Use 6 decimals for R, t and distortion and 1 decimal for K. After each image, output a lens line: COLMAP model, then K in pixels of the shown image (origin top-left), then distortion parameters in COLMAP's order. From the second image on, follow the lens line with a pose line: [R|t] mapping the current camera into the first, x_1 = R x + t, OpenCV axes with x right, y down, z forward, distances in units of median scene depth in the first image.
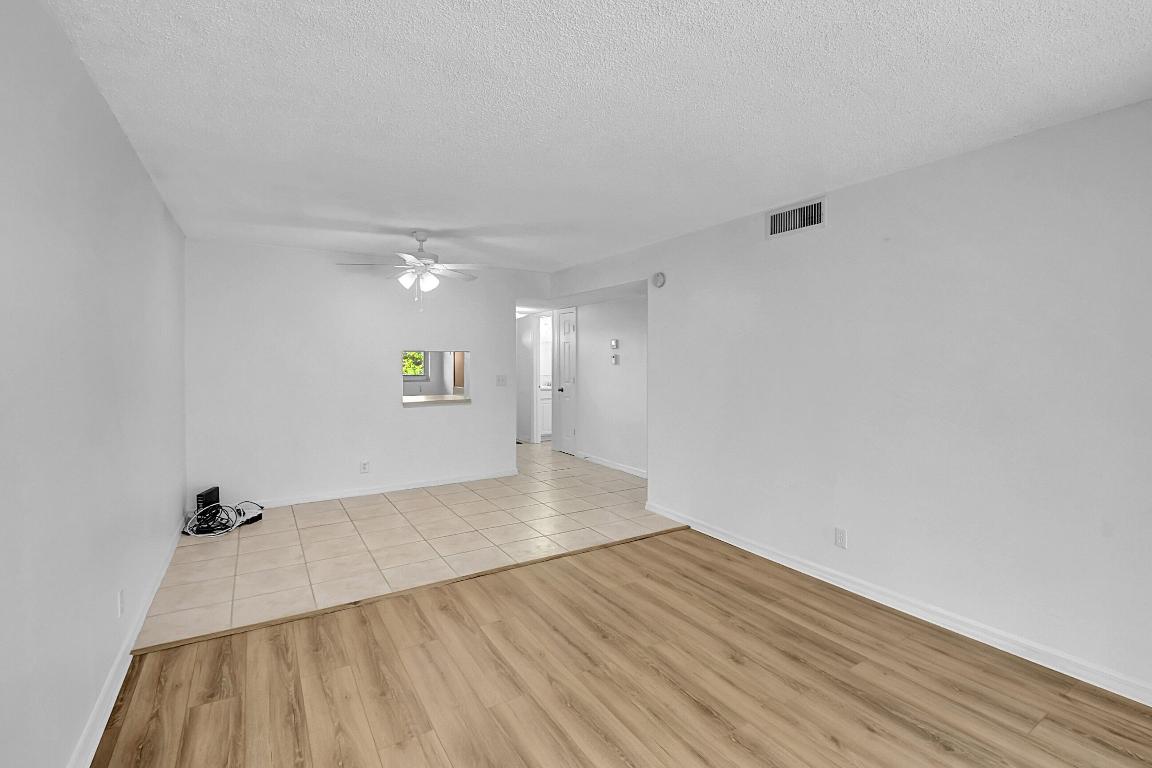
lens RADIAL K [[517.3, 0, 576.0], [0, 517.3, 360.7], [0, 0, 1]] dist [0.027361, -0.026225]
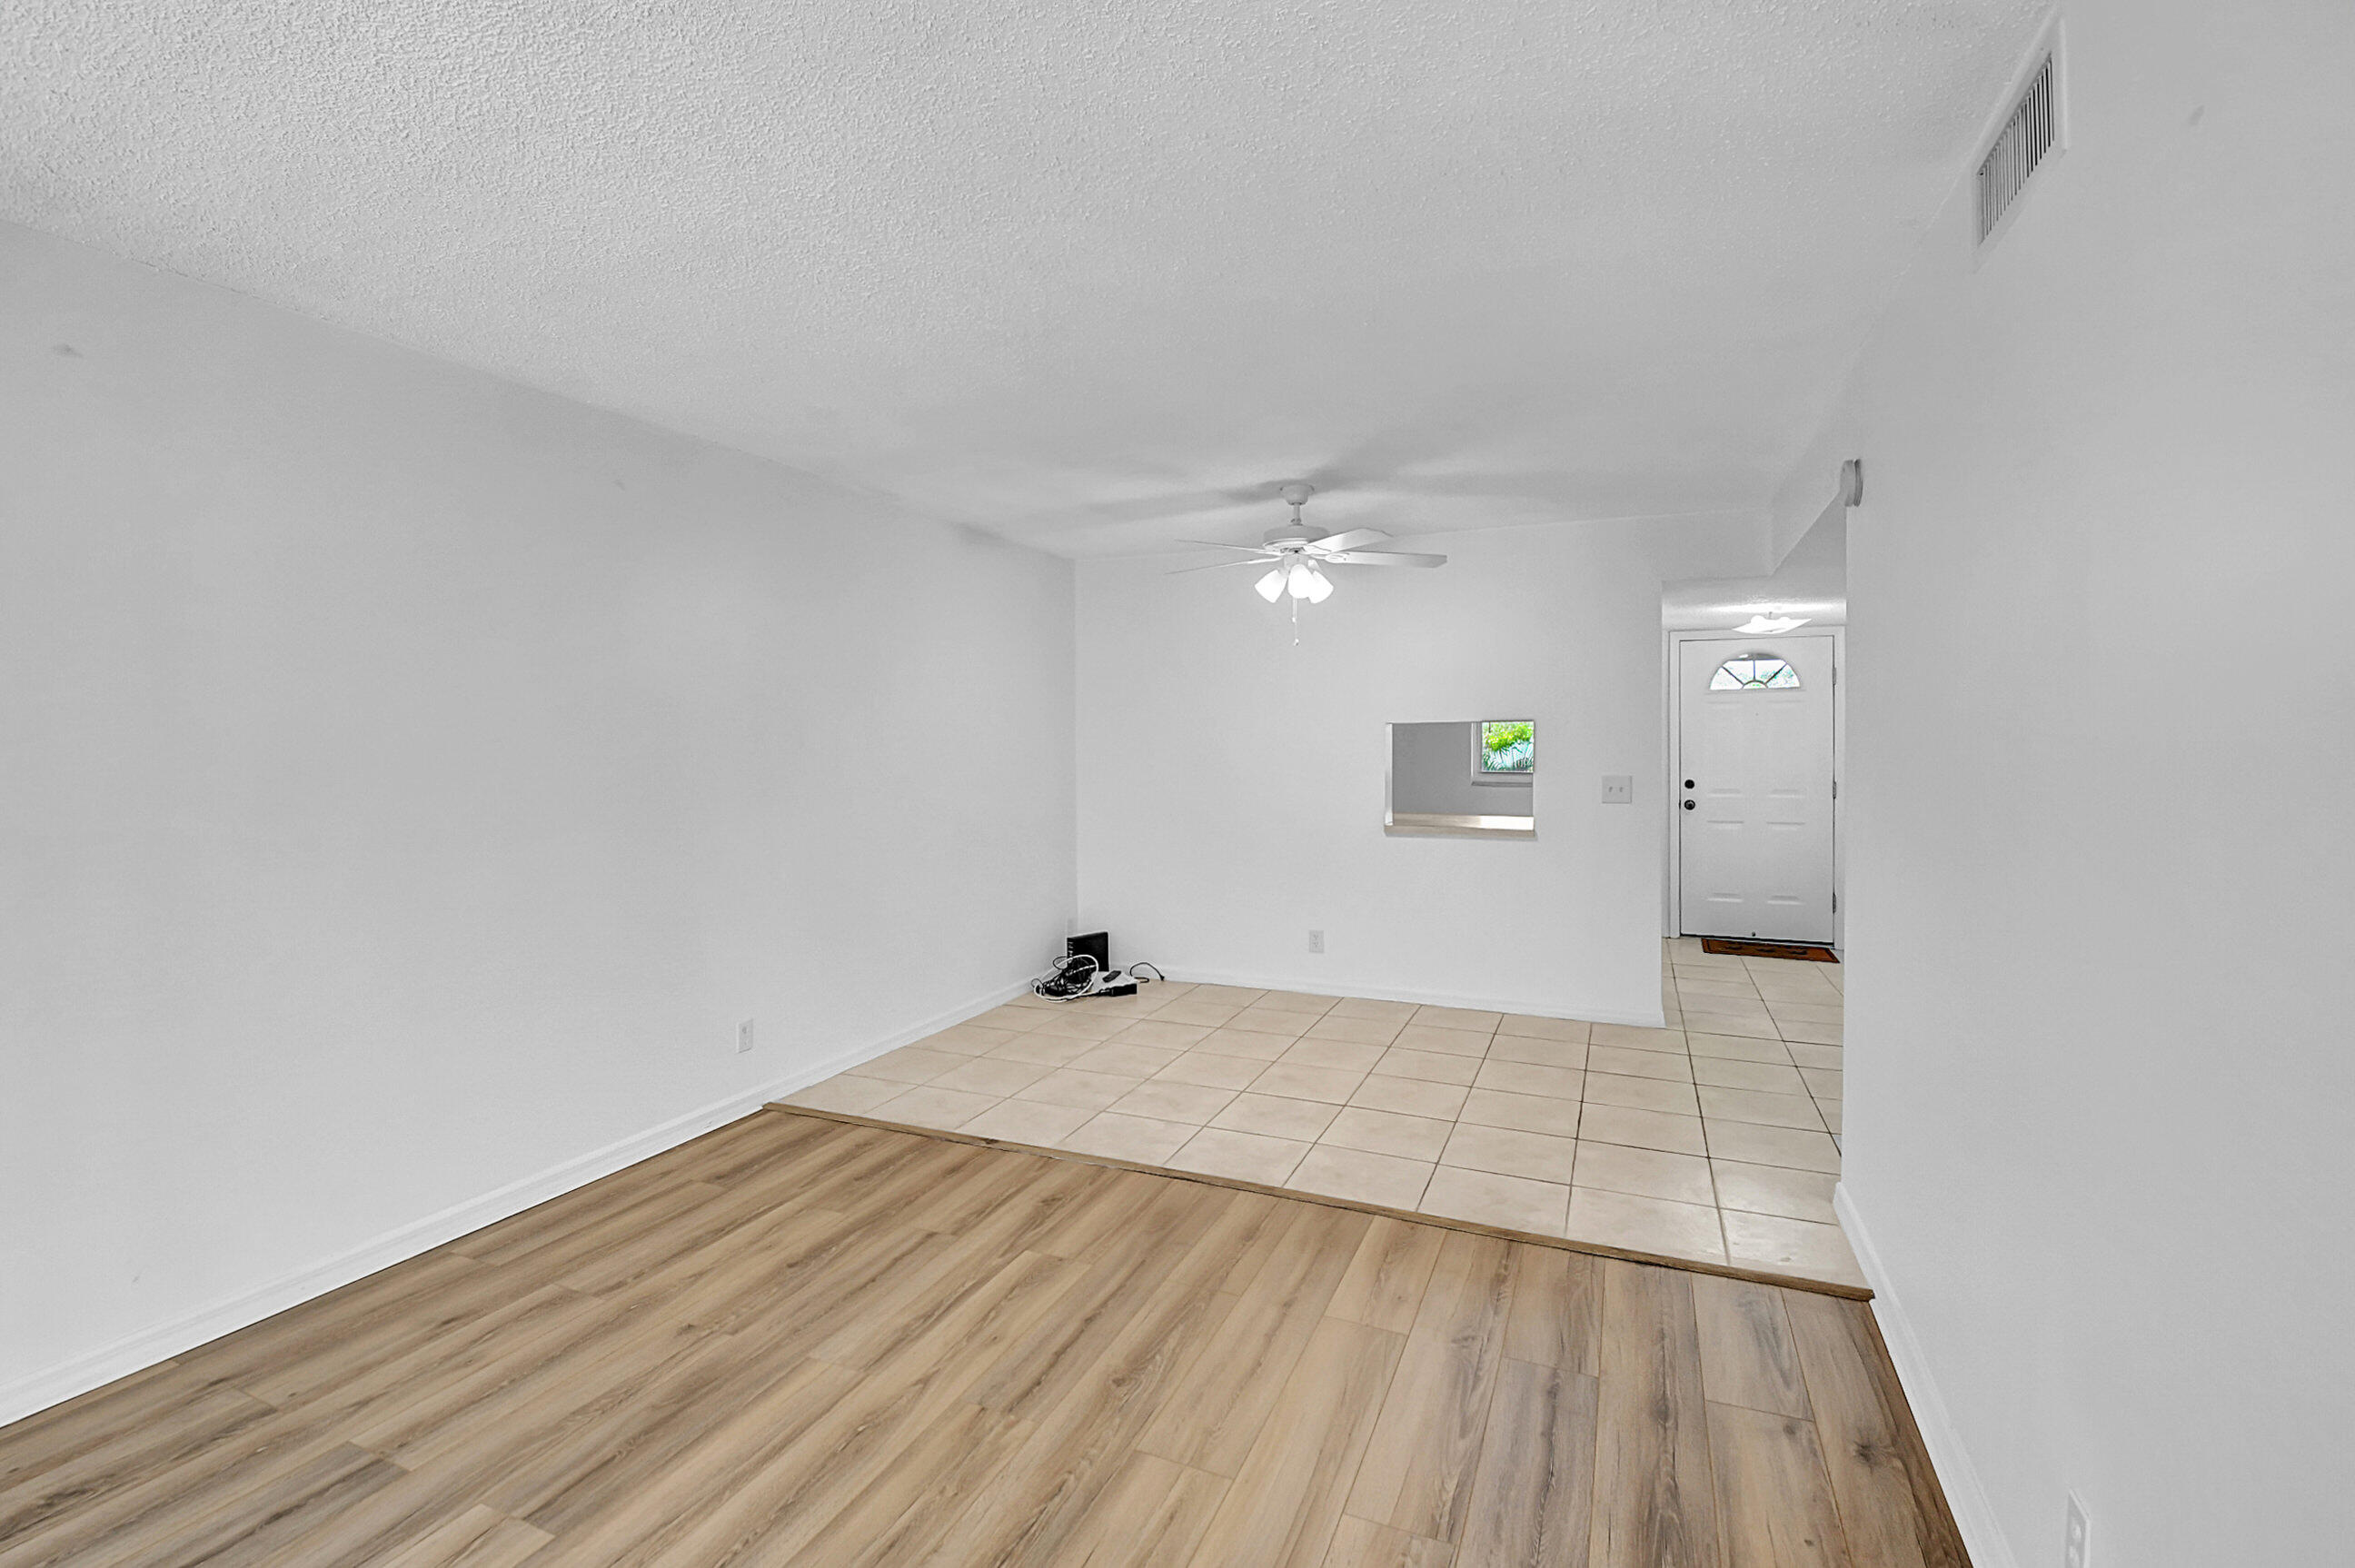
lens RADIAL K [[1057.4, 0, 1177.5], [0, 1057.4, 736.4], [0, 0, 1]] dist [0.027361, -0.026225]
pose [[0.579621, -0.002211, -0.814883, 0.733180], [-0.001248, 0.999993, -0.003601, -0.001105], [0.814885, 0.003104, 0.579614, 0.477933]]
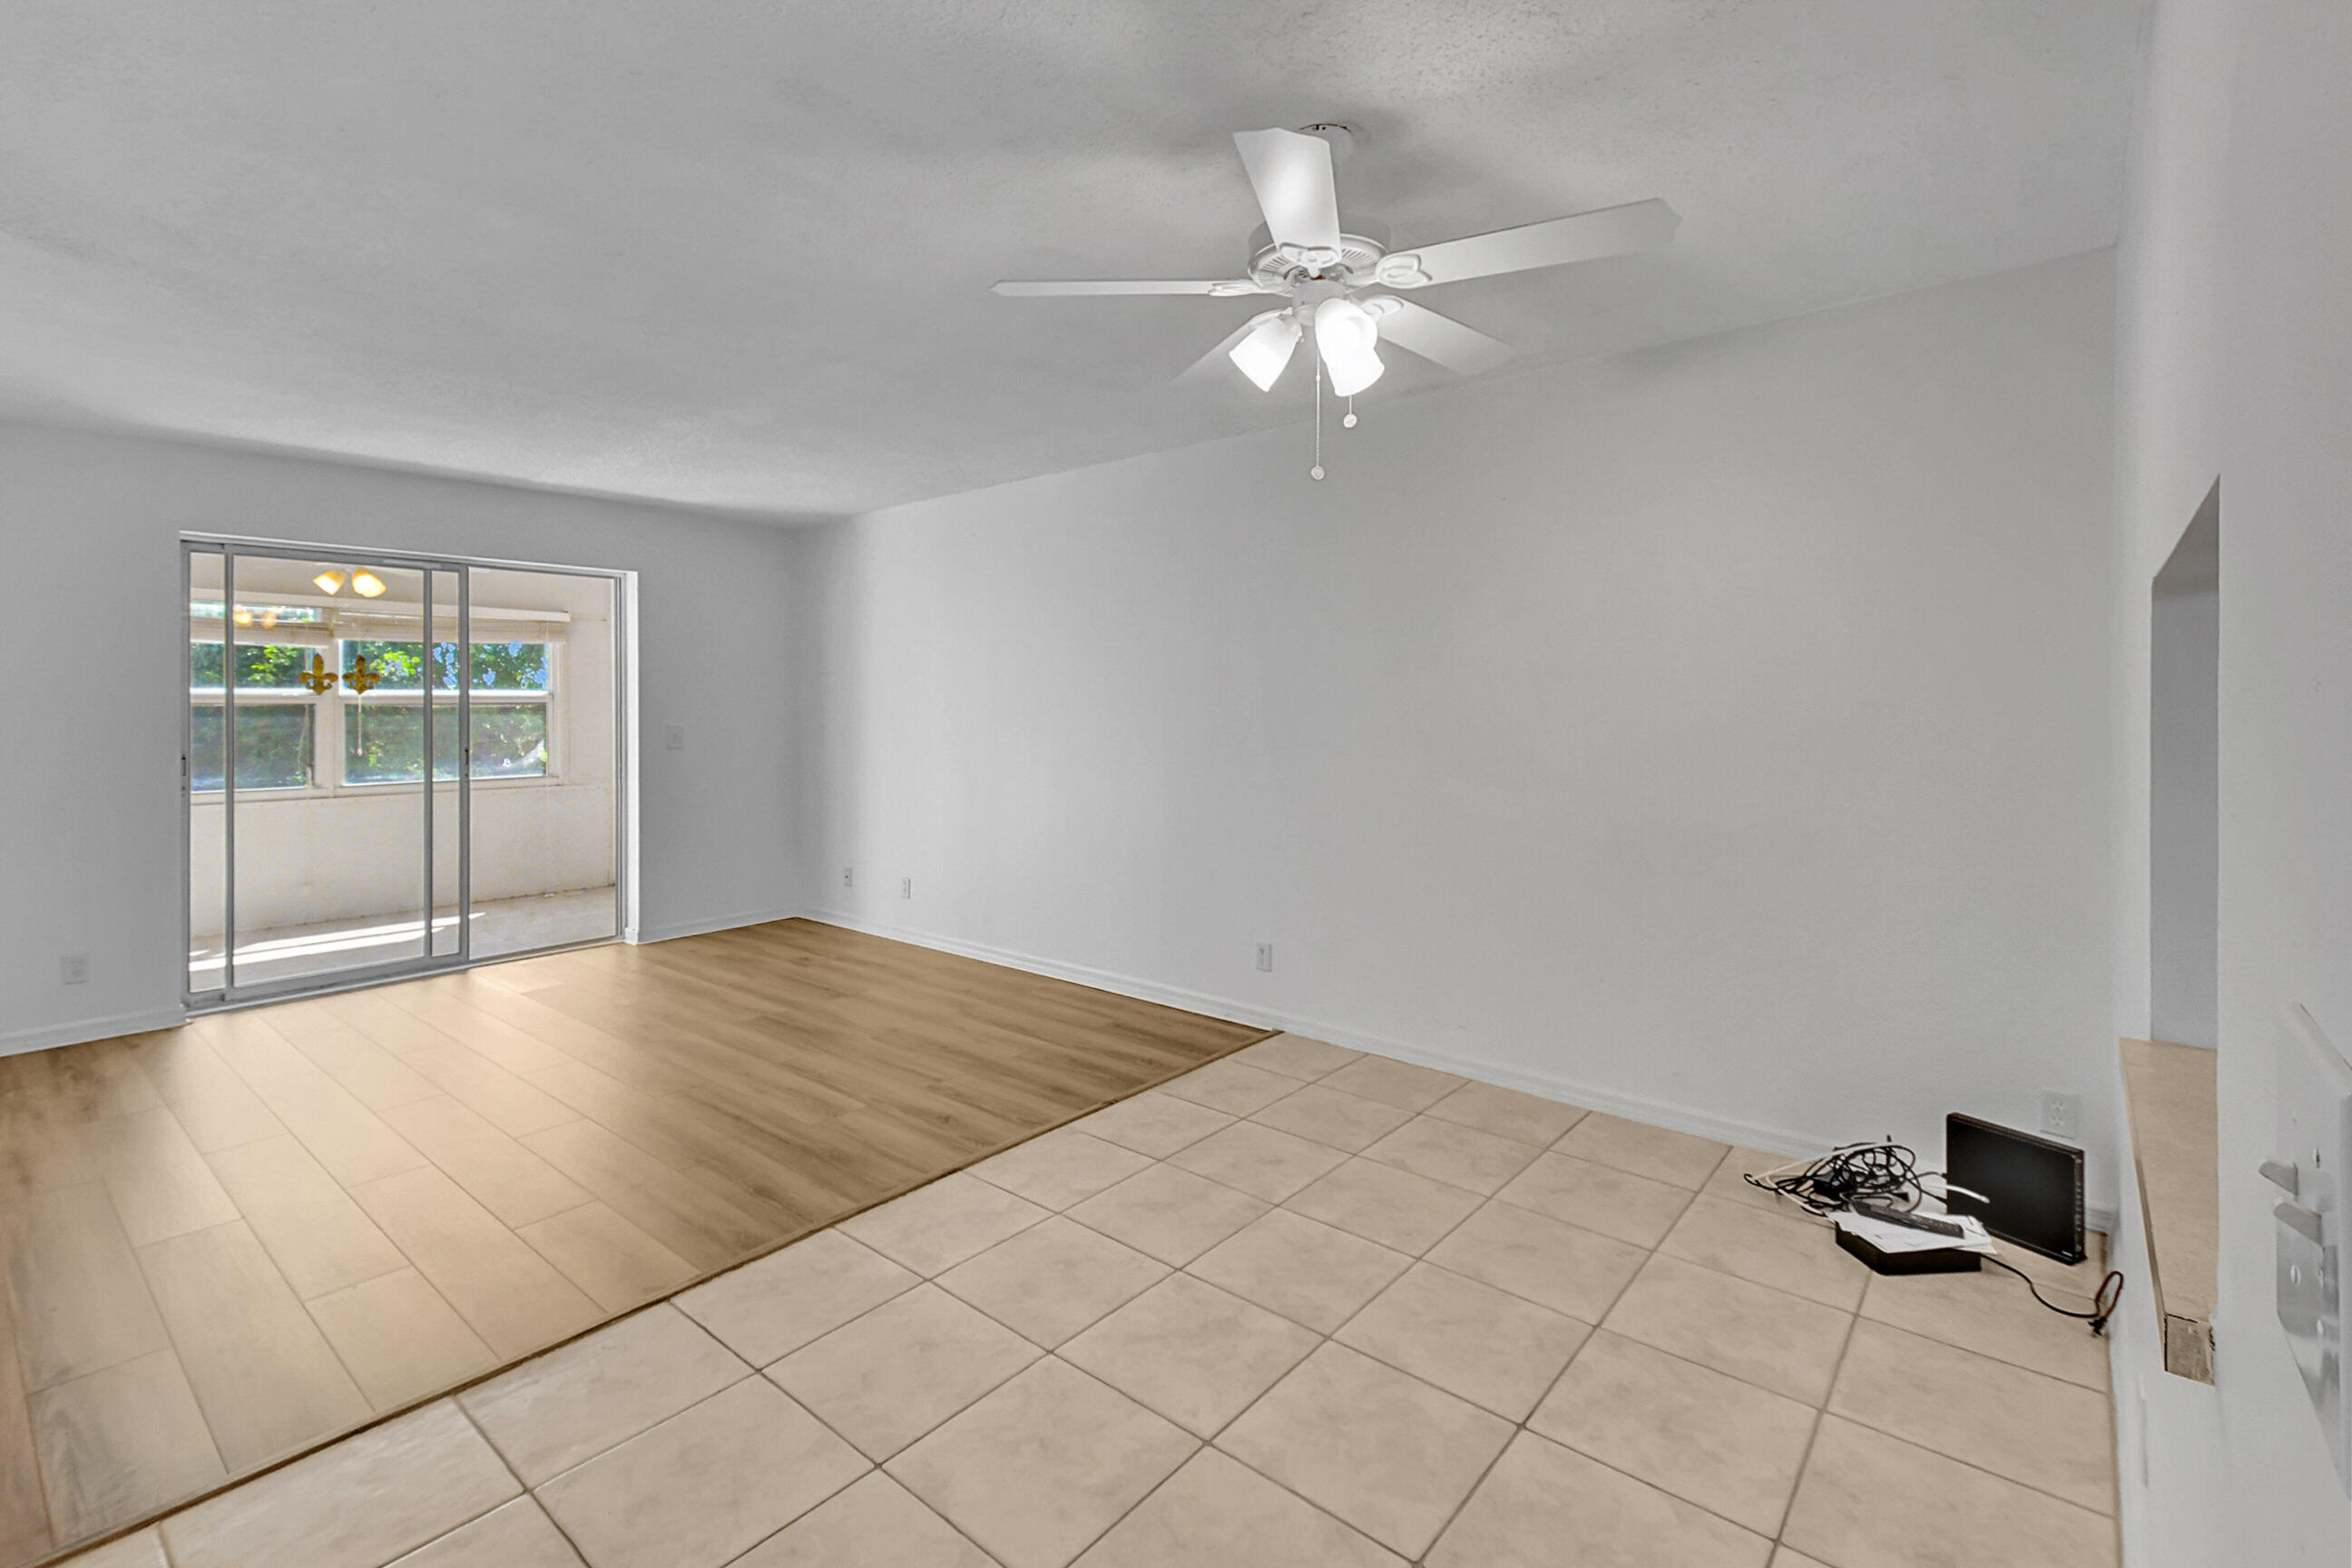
lens RADIAL K [[1053.7, 0, 1174.2], [0, 1053.7, 719.4], [0, 0, 1]] dist [0.033166, -0.019495]
pose [[-0.949535, 0.009326, -0.313521, -0.131597], [0.002907, 0.999777, 0.020936, 0.012137], [0.313647, 0.018969, -0.949350, 2.218697]]
